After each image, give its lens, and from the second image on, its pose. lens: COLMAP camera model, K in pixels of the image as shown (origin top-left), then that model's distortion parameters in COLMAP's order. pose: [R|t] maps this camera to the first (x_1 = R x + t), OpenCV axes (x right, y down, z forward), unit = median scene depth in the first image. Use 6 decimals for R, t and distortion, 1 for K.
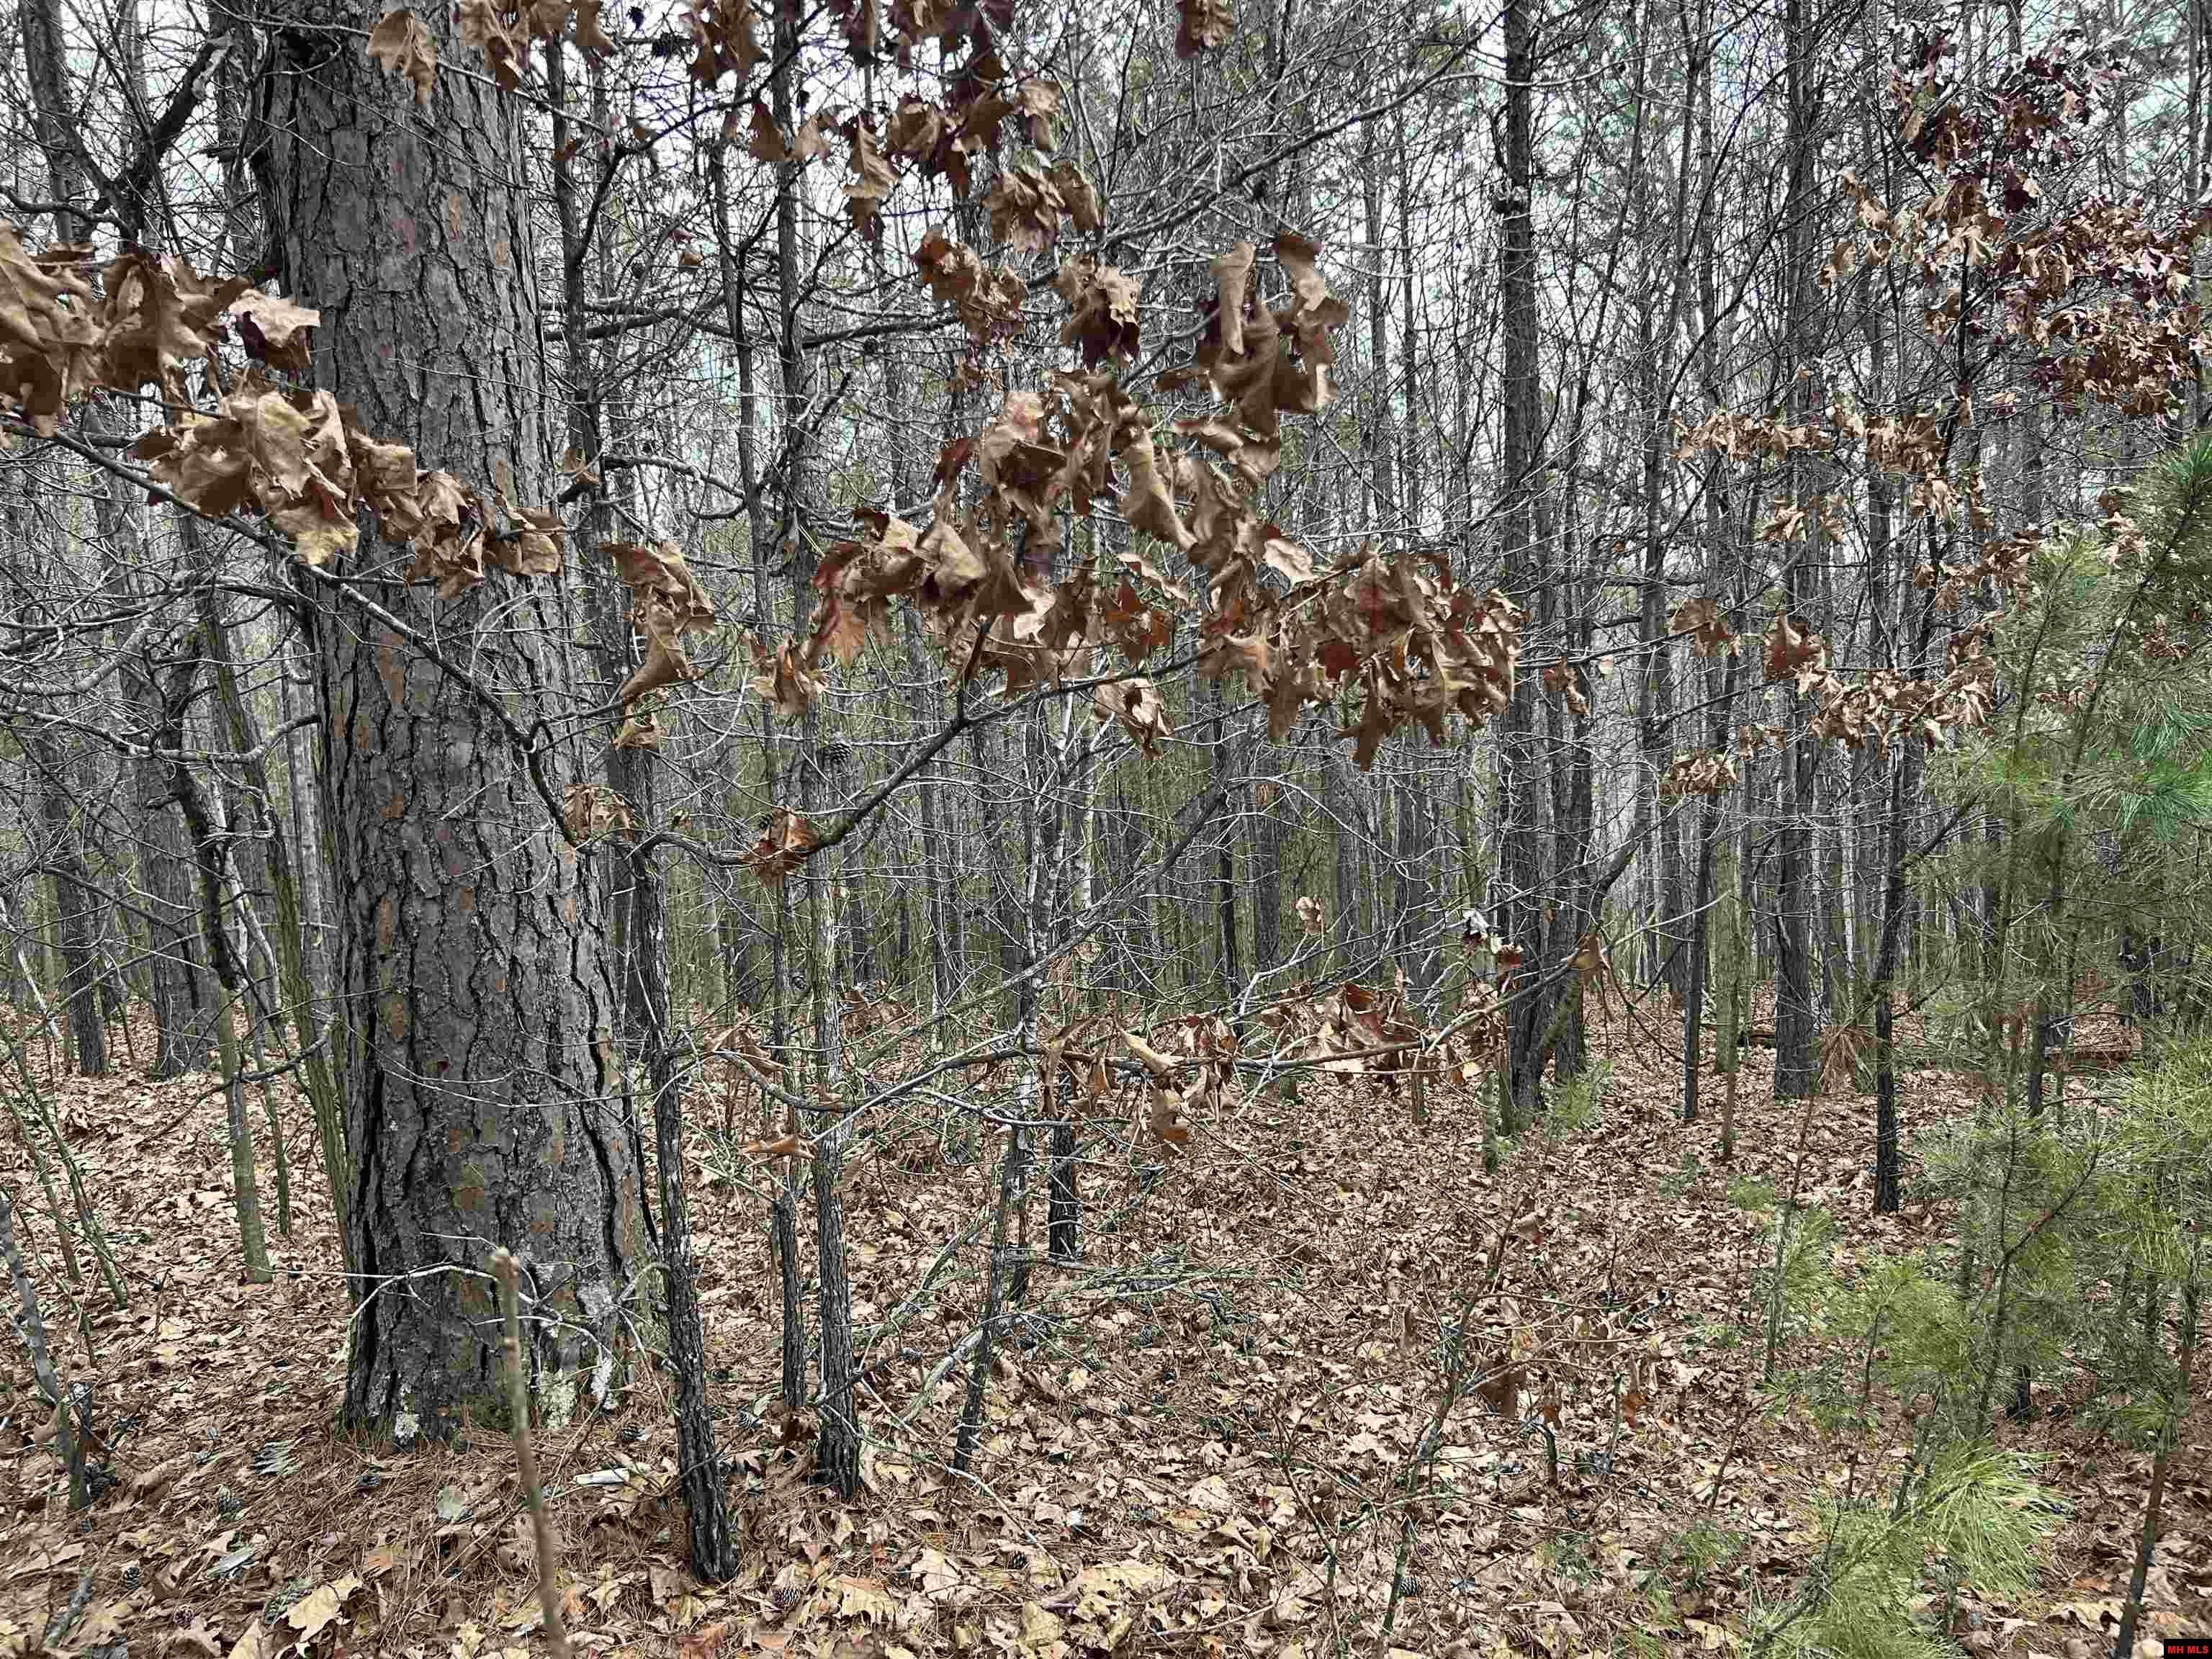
lens RADIAL K [[1668.2, 0, 1101.9], [0, 1668.2, 821.3], [0, 0, 1]] dist [0.028665, -0.017508]
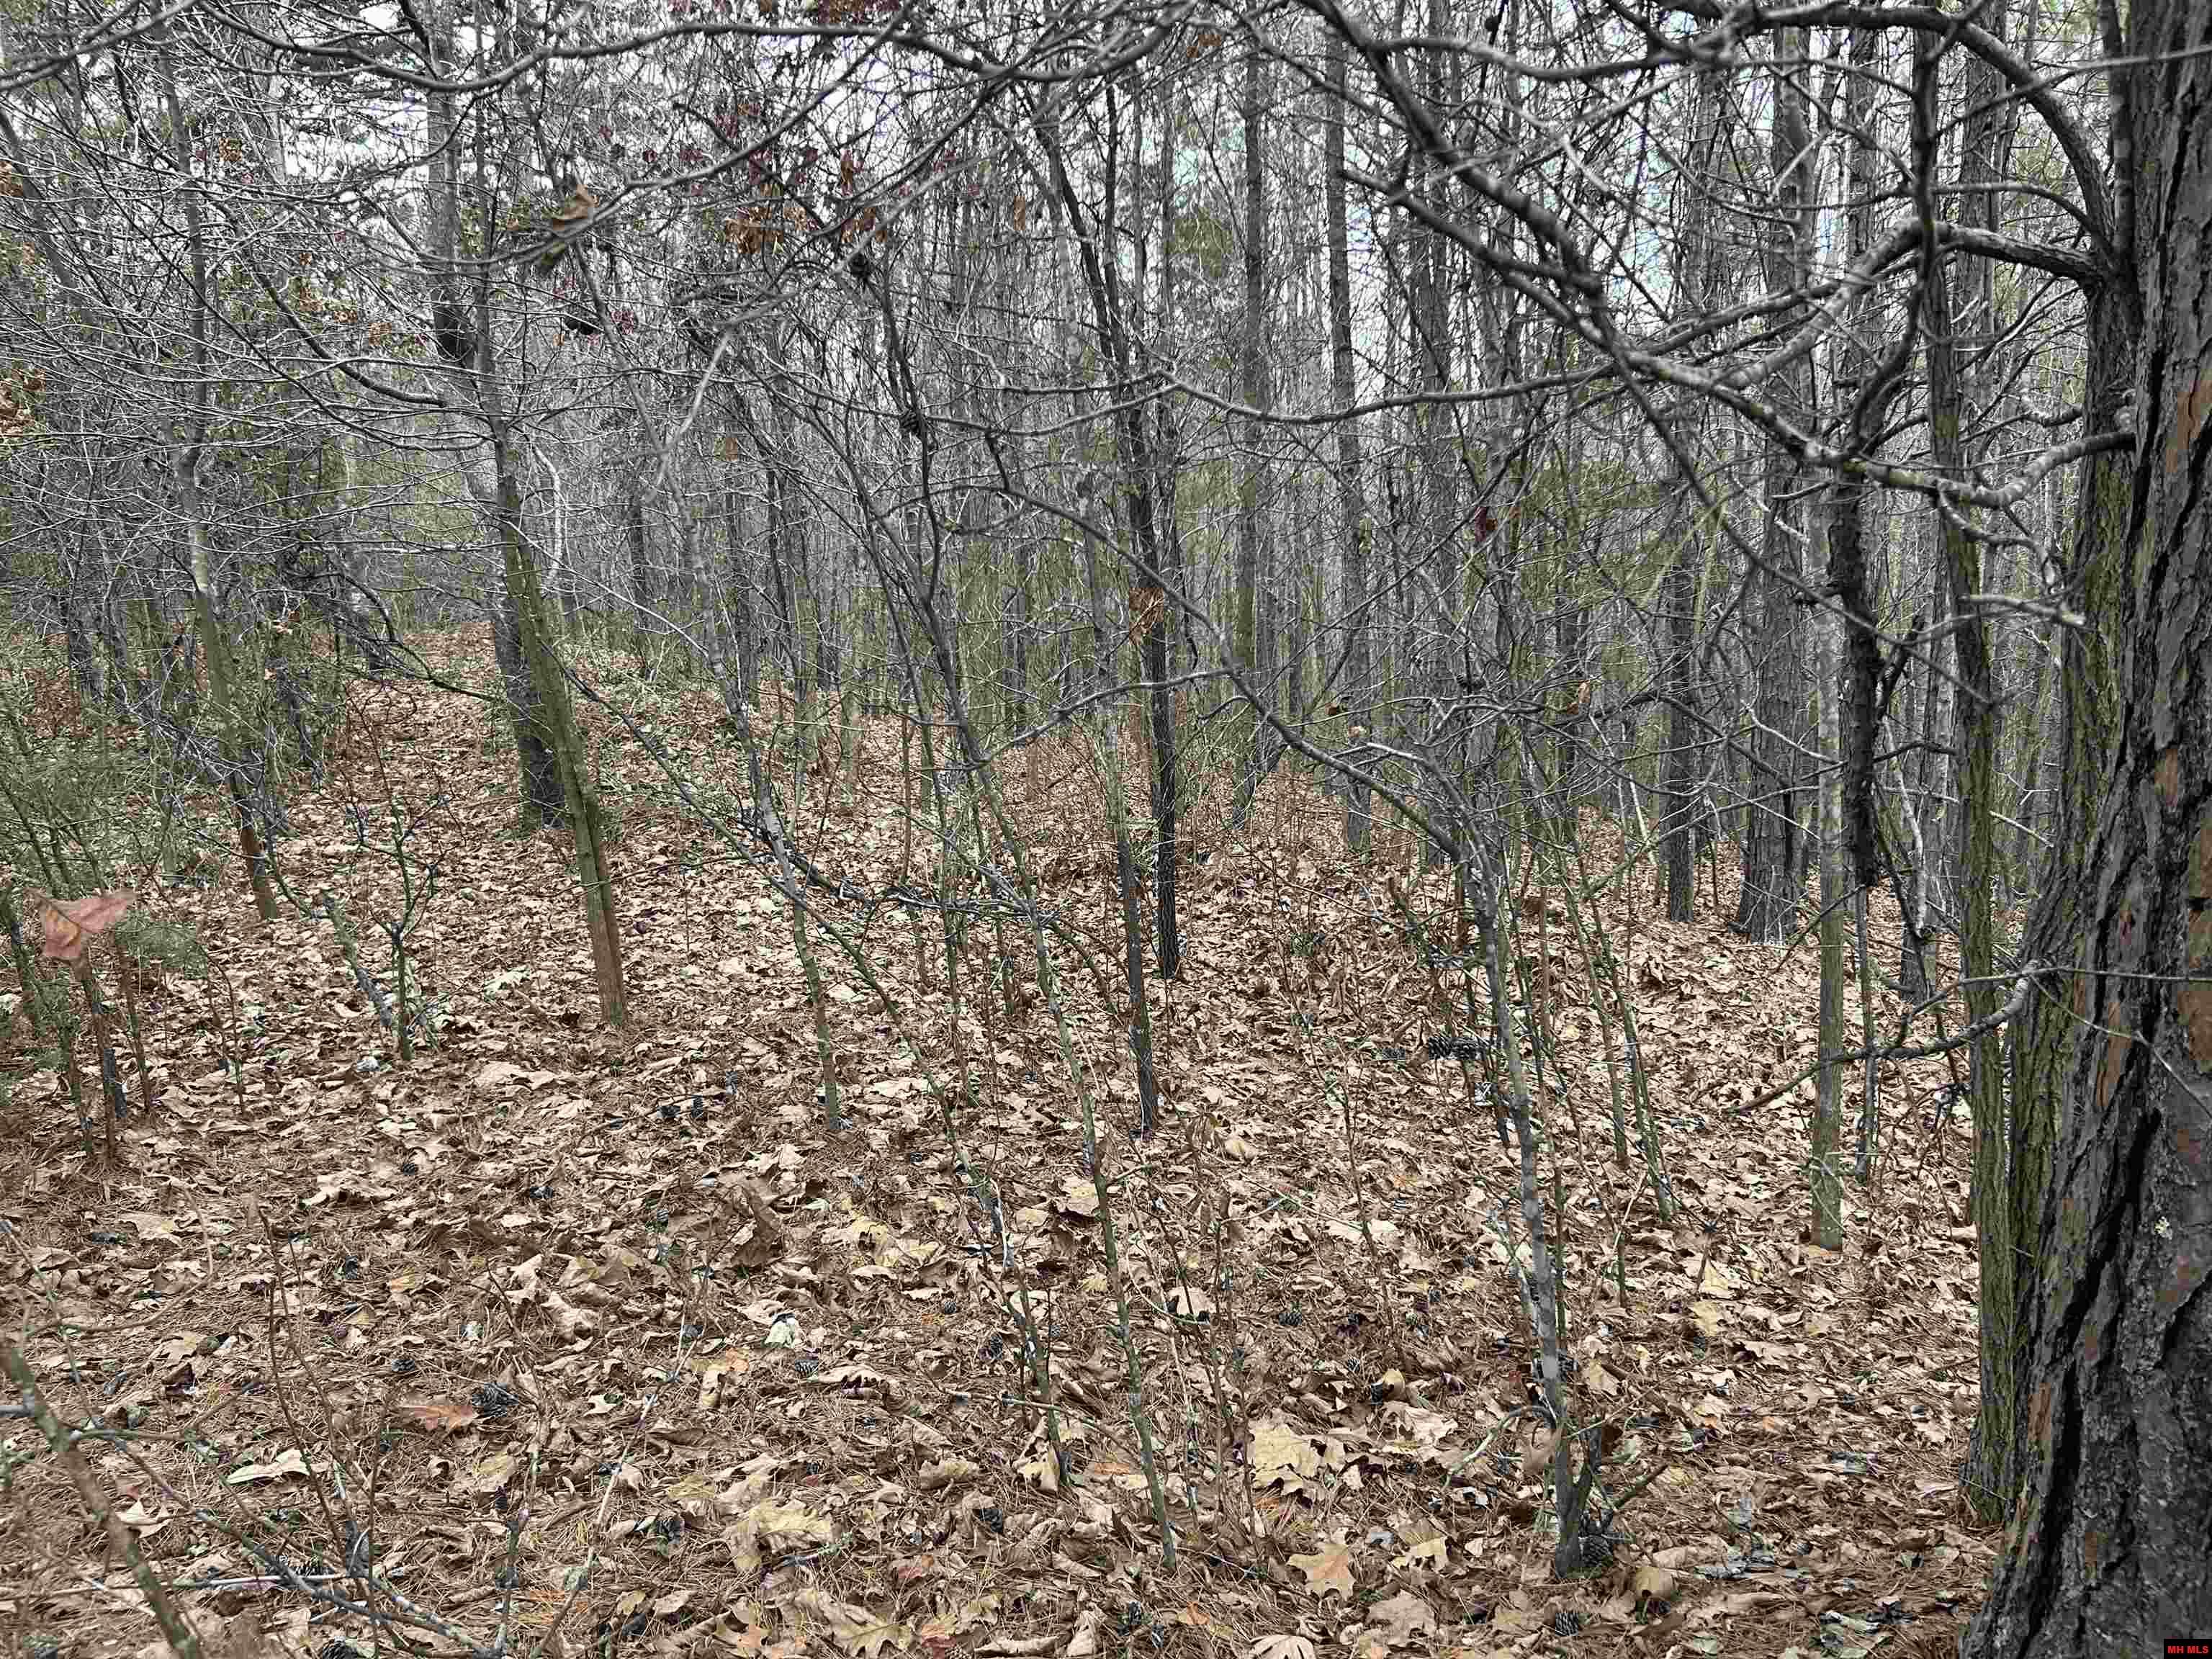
lens RADIAL K [[1668.2, 0, 1104.0], [0, 1668.2, 822.7], [0, 0, 1]] dist [0.028665, -0.017508]
pose [[0.626391, 0.160774, -0.762749, -0.132737], [-0.097825, 0.986977, 0.127701, 0.012996], [0.773347, -0.005374, 0.633961, 0.222057]]
